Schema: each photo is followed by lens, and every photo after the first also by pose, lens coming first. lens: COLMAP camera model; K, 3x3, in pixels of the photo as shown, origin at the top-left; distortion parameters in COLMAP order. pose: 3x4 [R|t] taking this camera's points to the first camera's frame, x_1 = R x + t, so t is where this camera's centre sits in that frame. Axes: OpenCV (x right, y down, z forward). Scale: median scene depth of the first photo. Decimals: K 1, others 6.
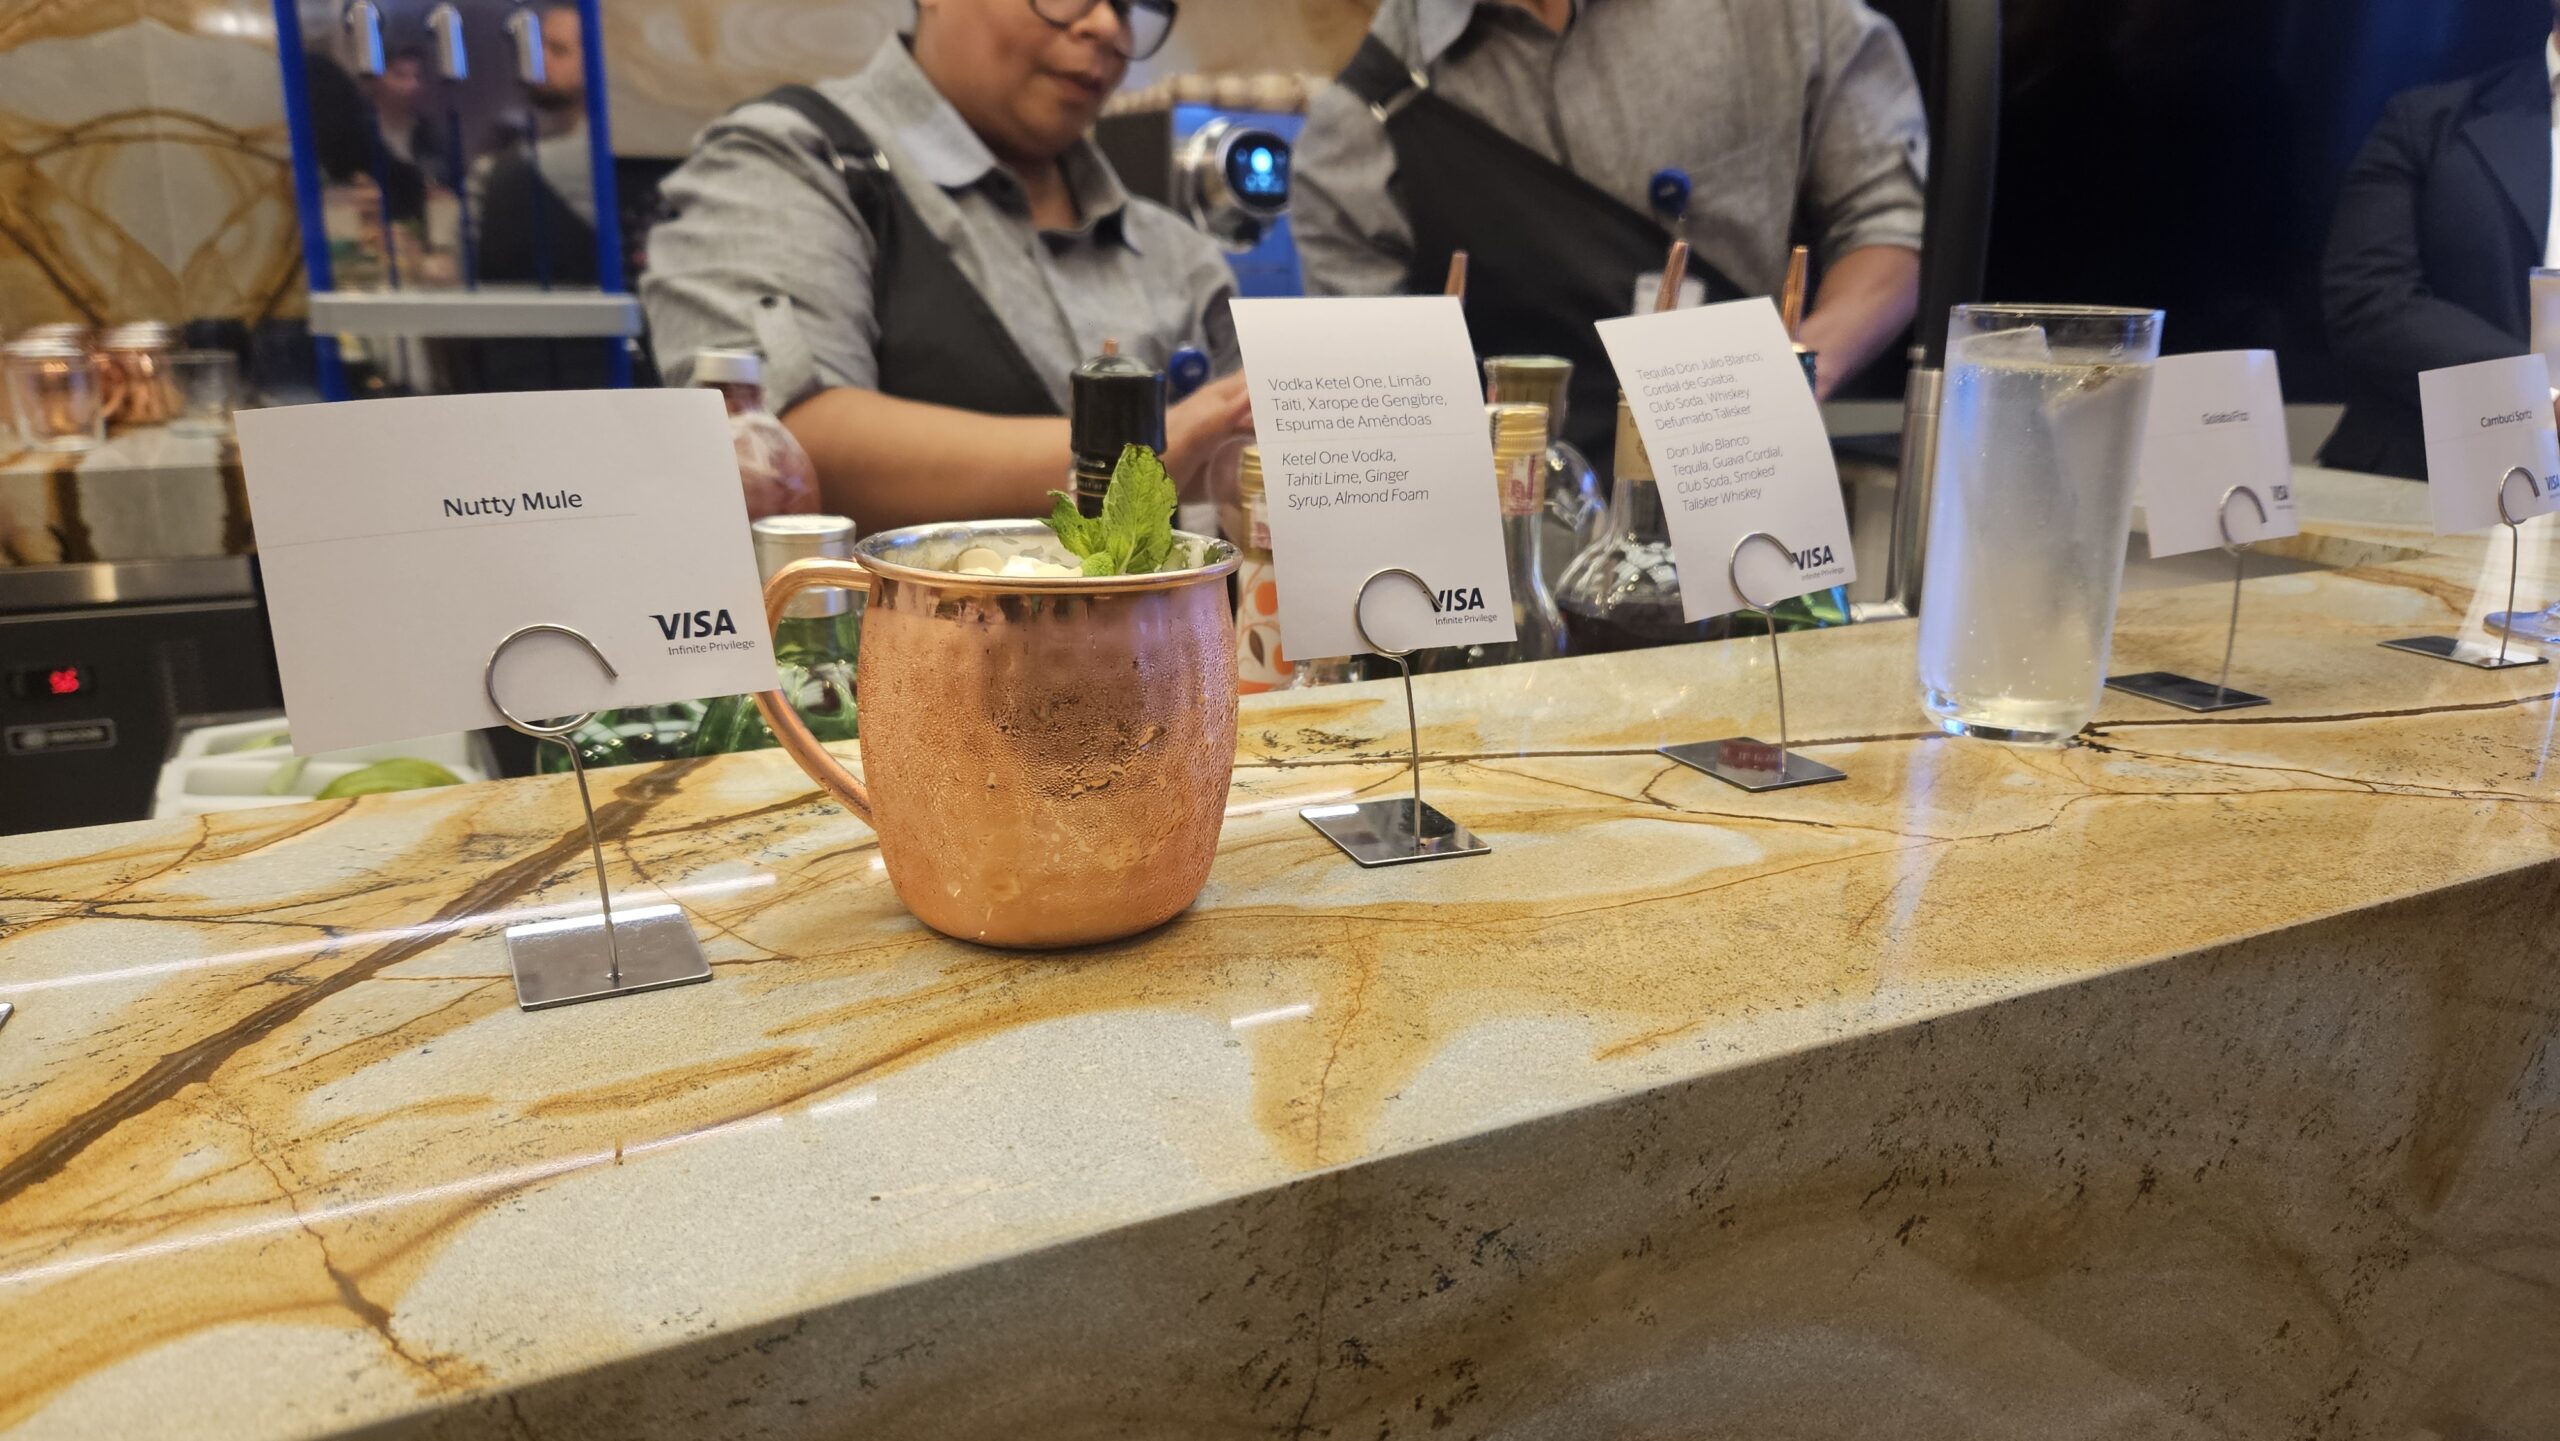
lens RADIAL K [[1784.4, 0, 1280.0], [0, 1784.4, 720.5], [0, 0, 1]] dist [0.047262, -0.052196]
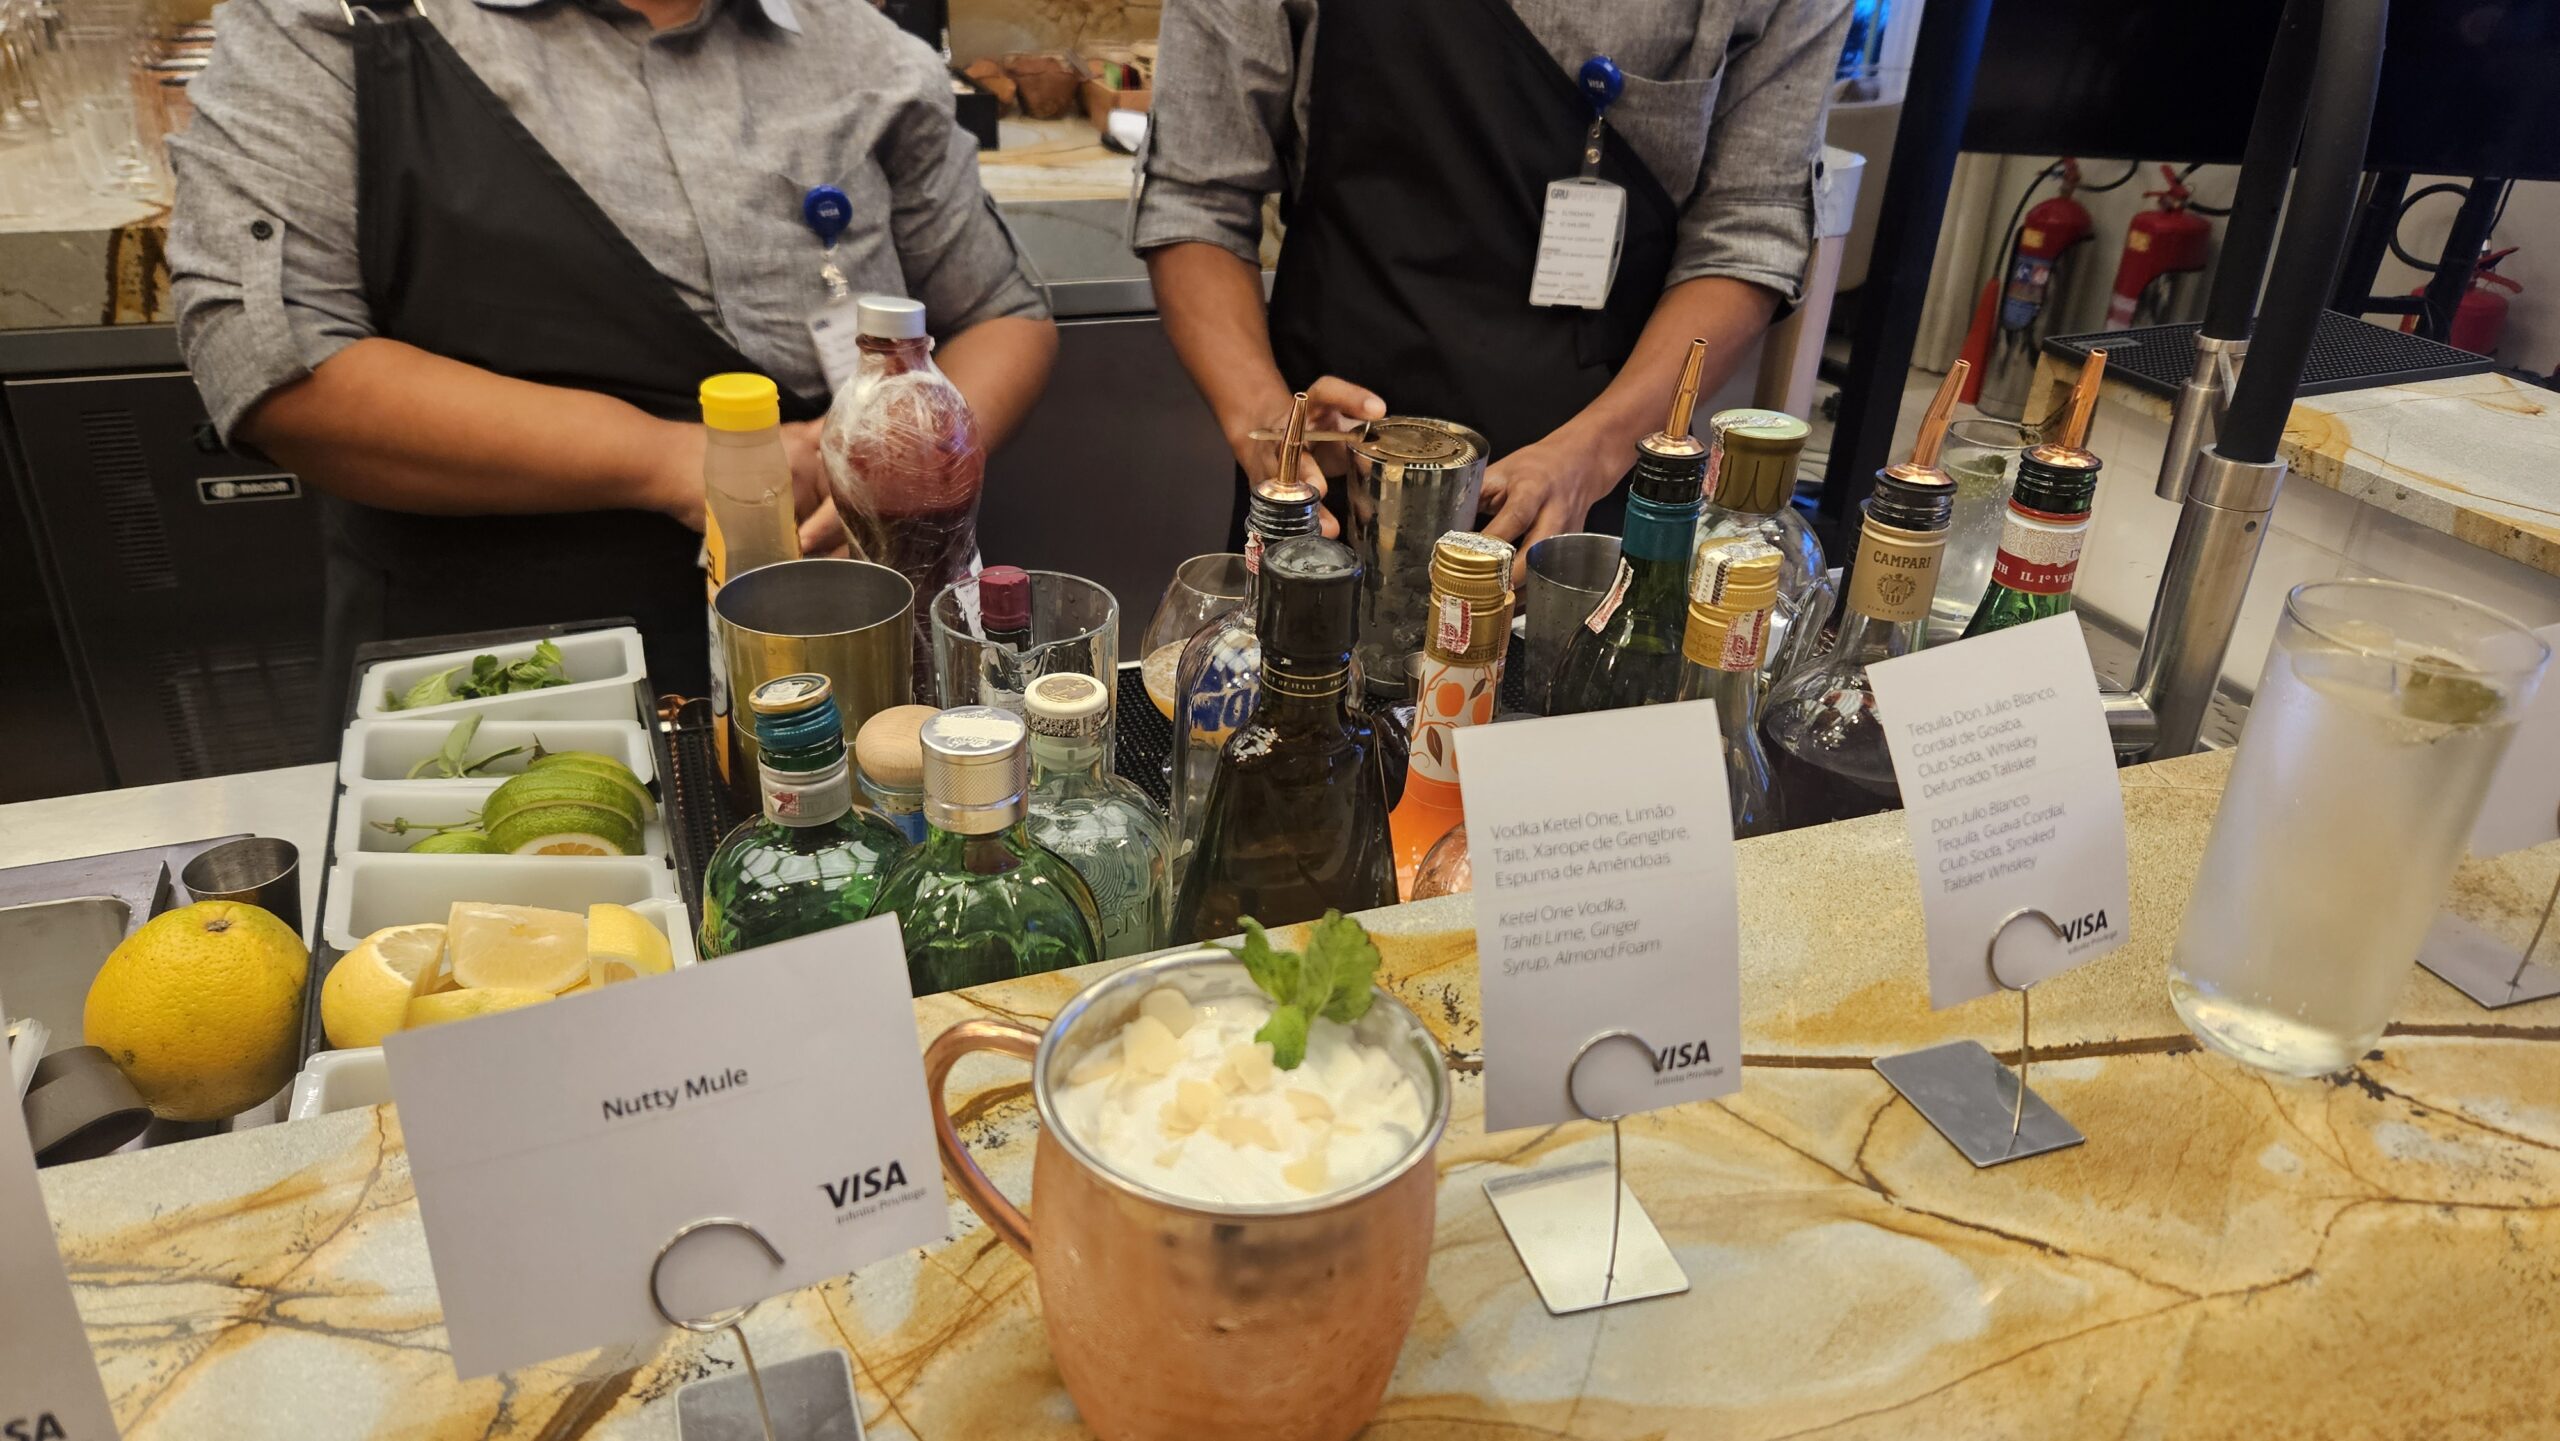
lens RADIAL K [[1758.0, 0, 1258.1], [0, 1758.0, 724.4], [0, 0, 1]] dist [0.087047, -0.107929]
pose [[0.994251, 0.070341, -0.080734, -0.047334], [-0.052008, 0.976291, 0.210124, -0.362239], [0.093600, -0.204717, 0.974336, 0.122480]]
